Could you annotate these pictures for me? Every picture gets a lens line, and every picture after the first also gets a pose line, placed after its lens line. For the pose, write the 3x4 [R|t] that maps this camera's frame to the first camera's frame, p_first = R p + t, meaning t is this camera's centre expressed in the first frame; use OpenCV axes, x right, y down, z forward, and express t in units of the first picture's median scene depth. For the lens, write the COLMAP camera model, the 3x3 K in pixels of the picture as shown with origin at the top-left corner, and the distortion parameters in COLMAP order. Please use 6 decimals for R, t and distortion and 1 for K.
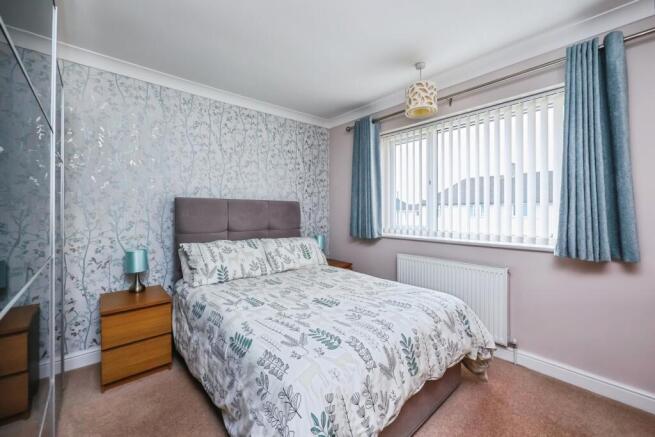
lens RADIAL K [[265.6, 0, 314.8], [0, 265.6, 211.5], [0, 0, 1]] dist [-0.004630, -0.000148]
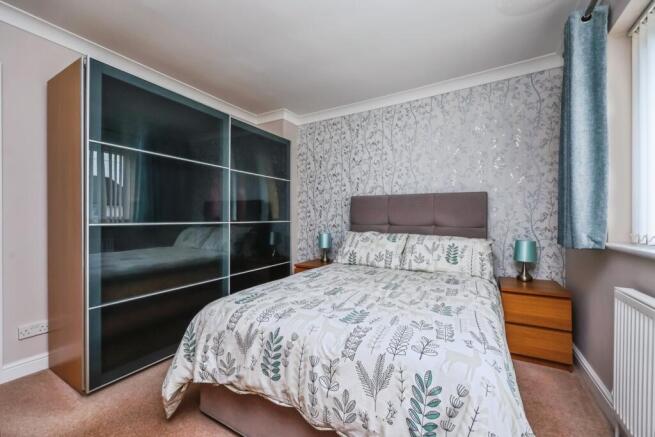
lens RADIAL K [[265.6, 0, 326.6], [0, 265.6, 217.9], [0, 0, 1]] dist [-0.004630, -0.000148]
pose [[0.332530, 0.011309, -0.943025, 0.615443], [0.005134, 0.999892, 0.013801, 0.030503], [0.943079, -0.009431, 0.332436, 0.404485]]
